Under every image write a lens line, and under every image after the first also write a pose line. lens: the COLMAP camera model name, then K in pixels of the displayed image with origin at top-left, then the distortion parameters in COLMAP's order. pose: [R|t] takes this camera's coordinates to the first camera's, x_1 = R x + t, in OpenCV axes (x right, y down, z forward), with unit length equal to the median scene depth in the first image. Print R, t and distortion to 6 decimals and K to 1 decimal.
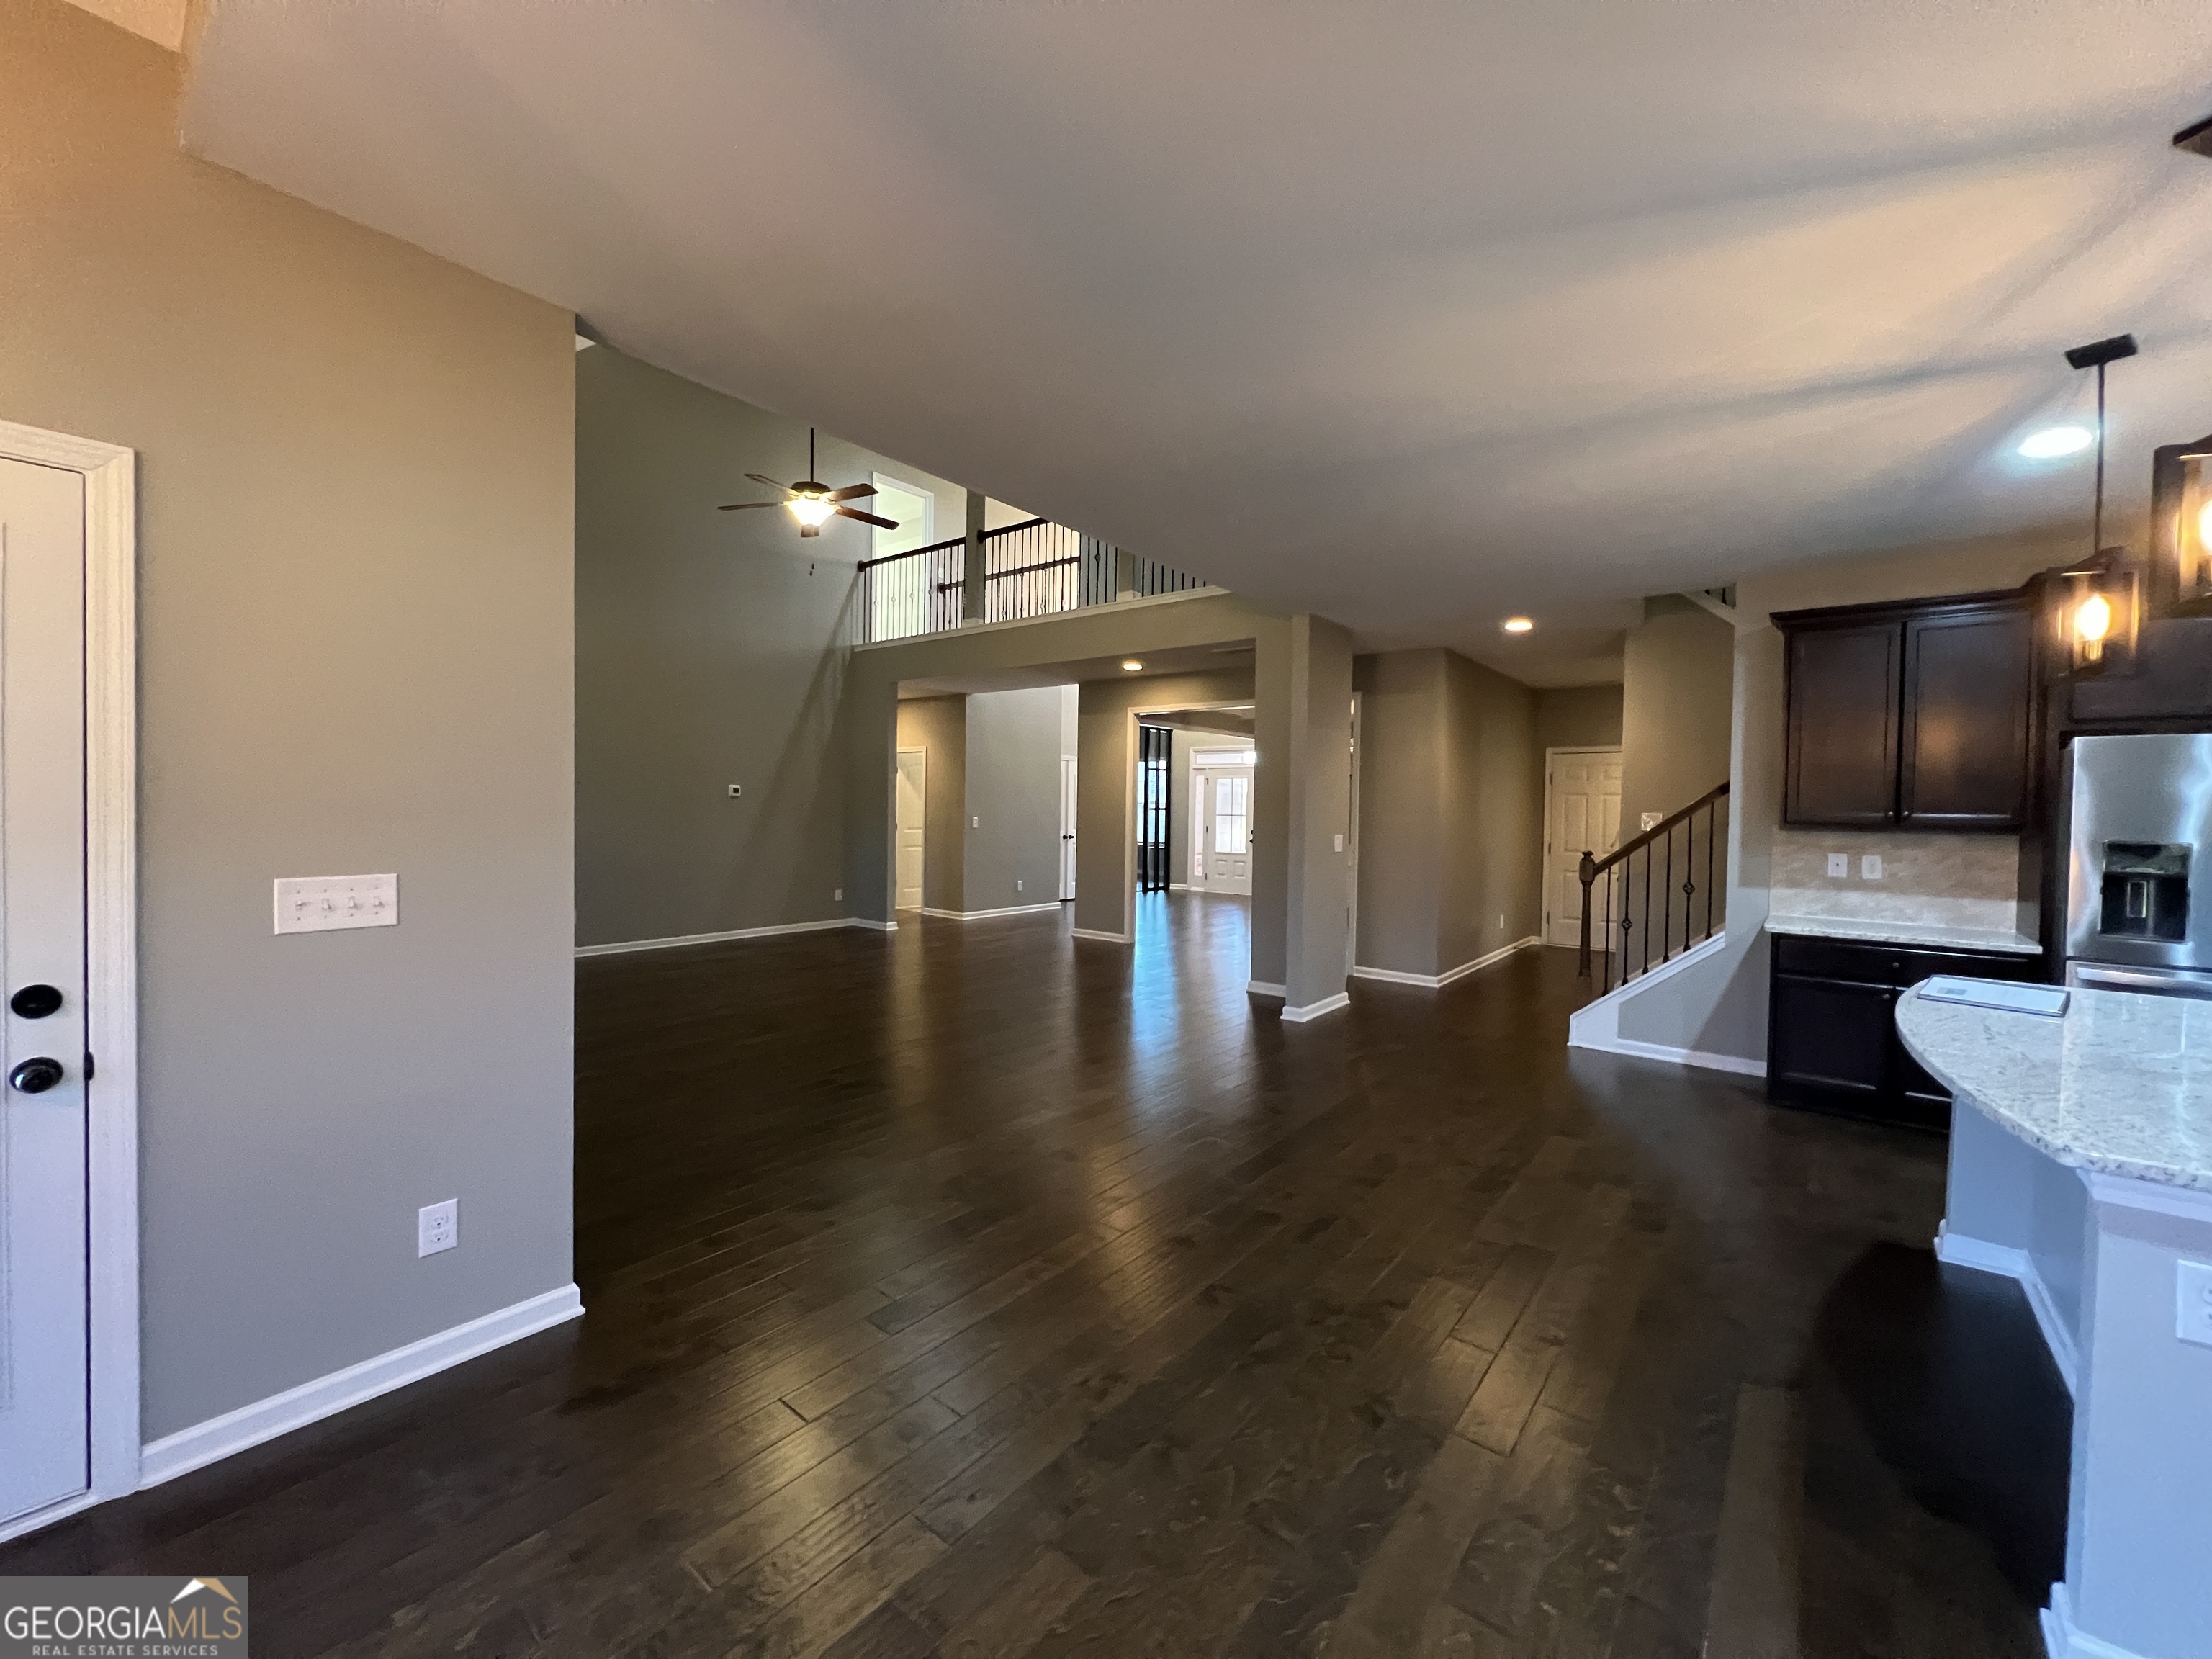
lens RADIAL K [[878.2, 0, 1106.0], [0, 878.2, 829.5], [0, 0, 1]] dist [-0.000605, 0.000004]
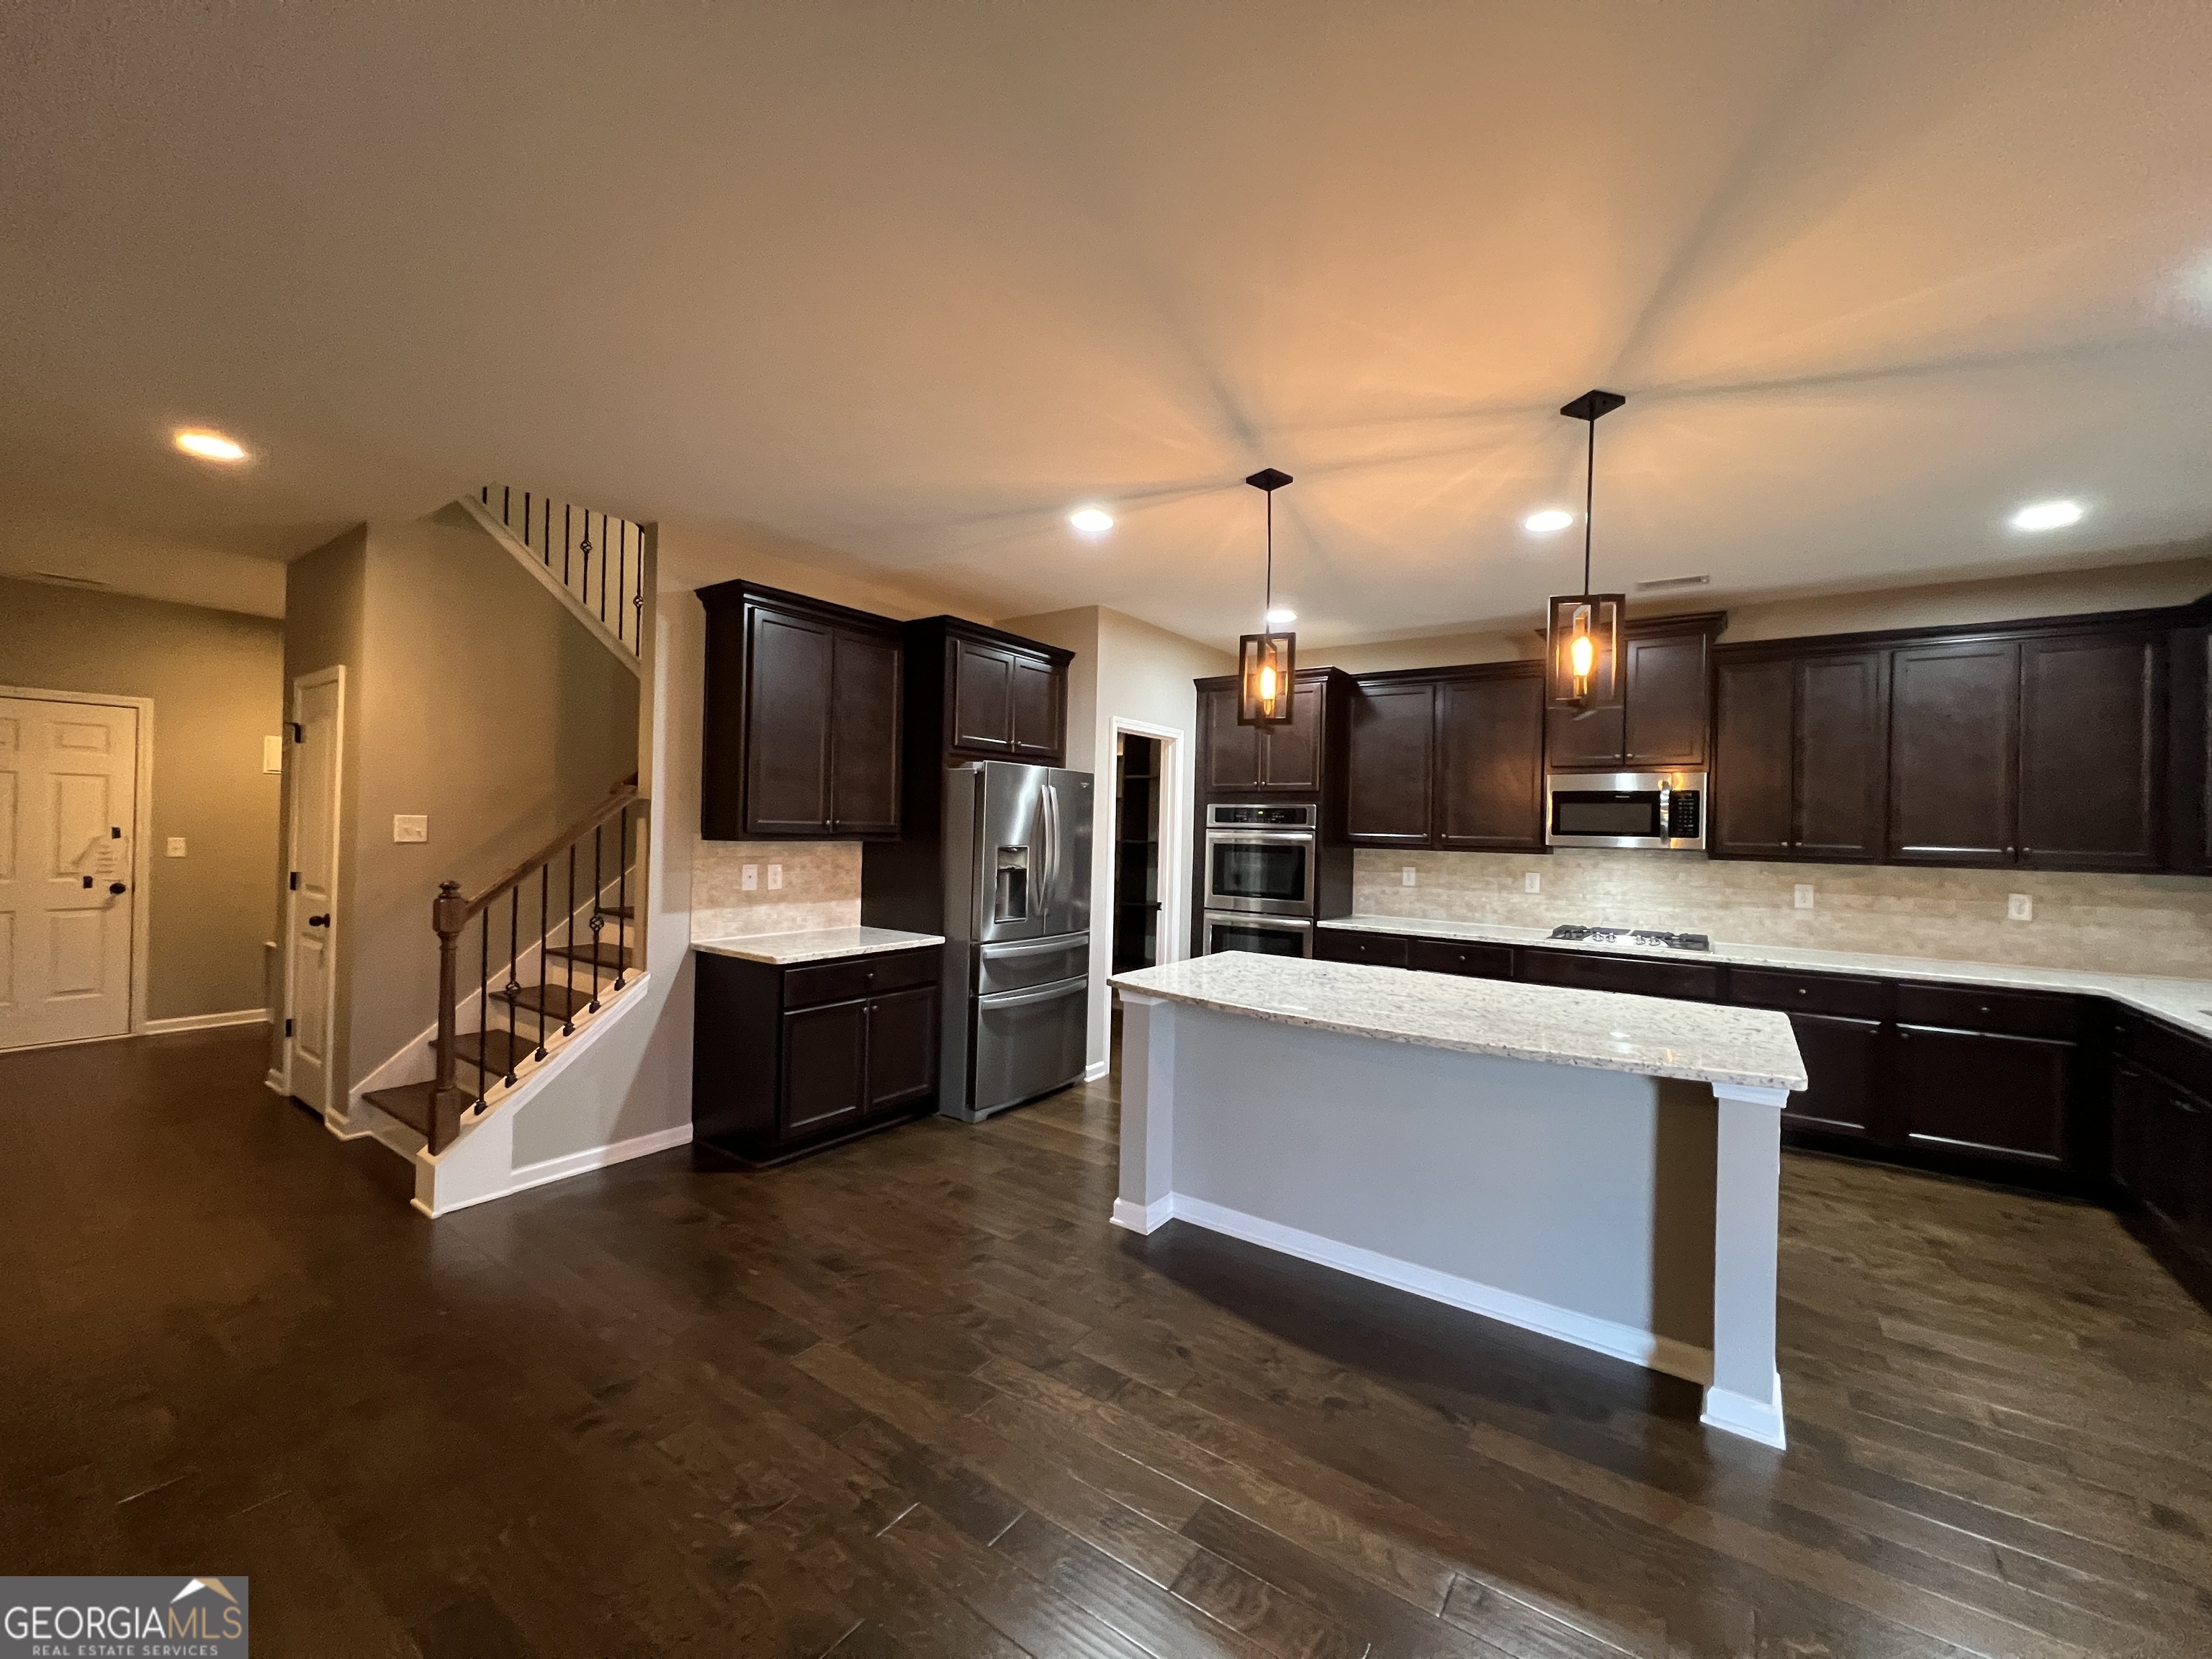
lens RADIAL K [[878.2, 0, 1106.0], [0, 878.2, 829.5], [0, 0, 1]] dist [-0.000605, 0.000004]
pose [[-0.049939, -0.017076, 0.998606, -0.082188], [0.006149, 0.999830, 0.017404, -0.021401], [-0.998733, 0.007010, -0.049826, 0.660840]]
